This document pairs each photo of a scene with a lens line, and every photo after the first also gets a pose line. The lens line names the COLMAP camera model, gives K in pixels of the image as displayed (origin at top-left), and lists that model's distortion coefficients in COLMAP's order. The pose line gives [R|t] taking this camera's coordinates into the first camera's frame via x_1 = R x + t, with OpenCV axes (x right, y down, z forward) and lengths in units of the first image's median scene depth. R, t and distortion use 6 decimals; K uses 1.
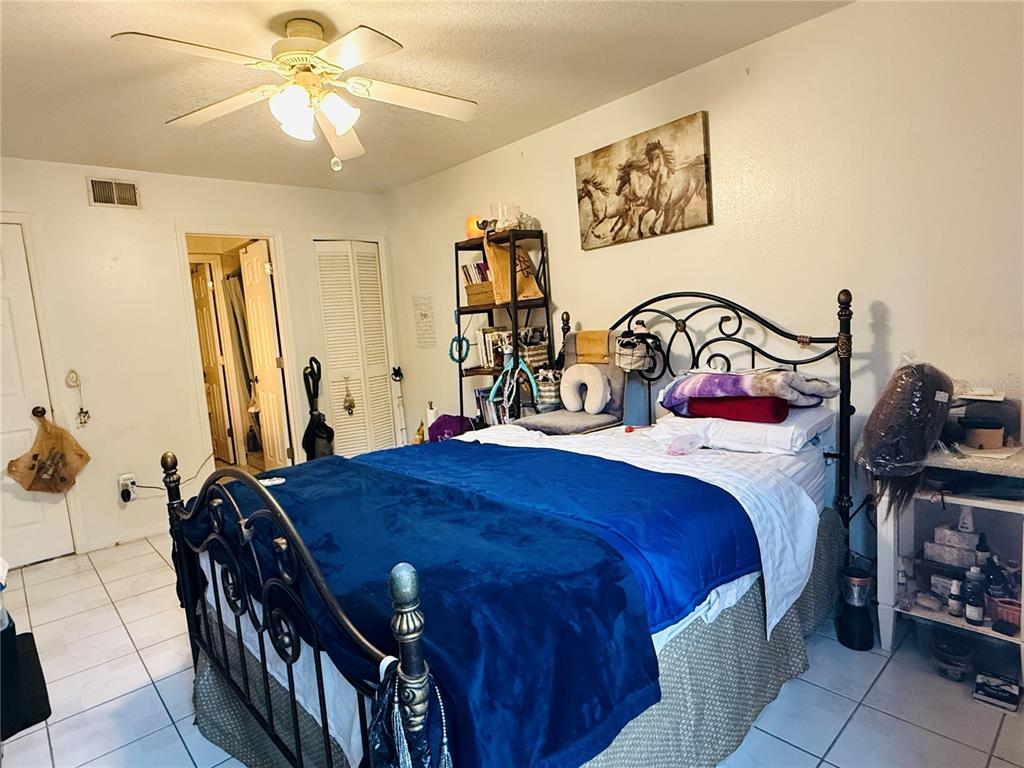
lens RADIAL K [[576.5, 0, 508.2], [0, 576.5, 385.5], [0, 0, 1]] dist [0.002532, 0.000109]
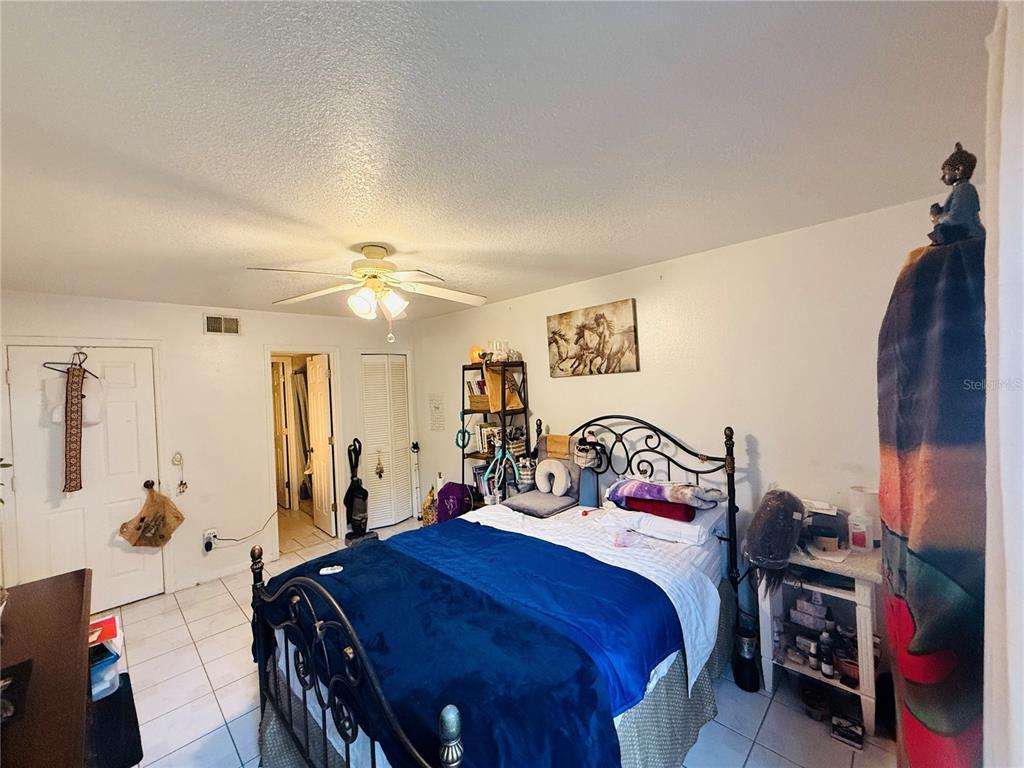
lens RADIAL K [[410.1, 0, 510.9], [0, 410.1, 383.0], [0, 0, 1]] dist [0.002394, 0.000264]
pose [[0.998127, 0.026608, 0.055094, -0.035580], [-0.020275, 0.993448, -0.112469, -0.119791], [-0.057726, 0.111142, 0.992127, -0.031488]]
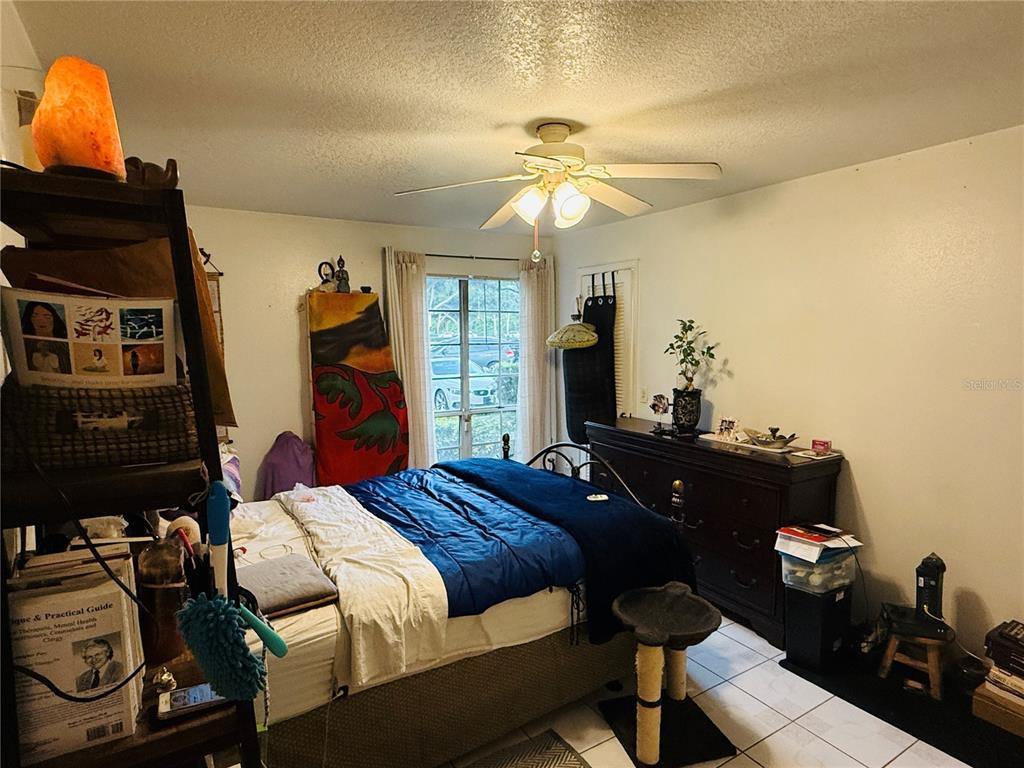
lens RADIAL K [[576.5, 0, 511.3], [0, 576.5, 384.1], [0, 0, 1]] dist [0.002532, 0.000109]
pose [[-0.978165, 0.056247, 0.200071, -0.345136], [0.095428, 0.976753, 0.191954, -0.272305], [-0.184623, 0.206855, -0.960794, 1.606546]]
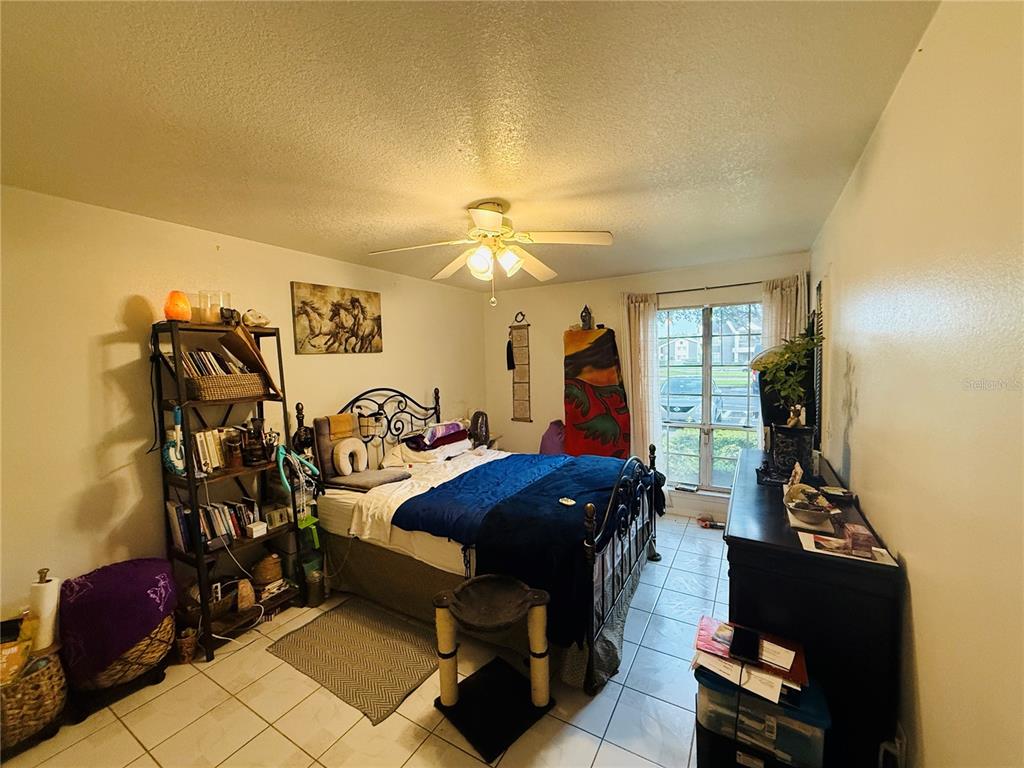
lens RADIAL K [[410.1, 0, 505.5], [0, 410.1, 382.6], [0, 0, 1]] dist [0.002394, 0.000264]
pose [[-0.277827, 0.025182, 0.960301, -1.008779], [0.152785, 0.988090, 0.018292, -0.142038], [-0.948403, 0.151802, -0.278366, 0.981446]]
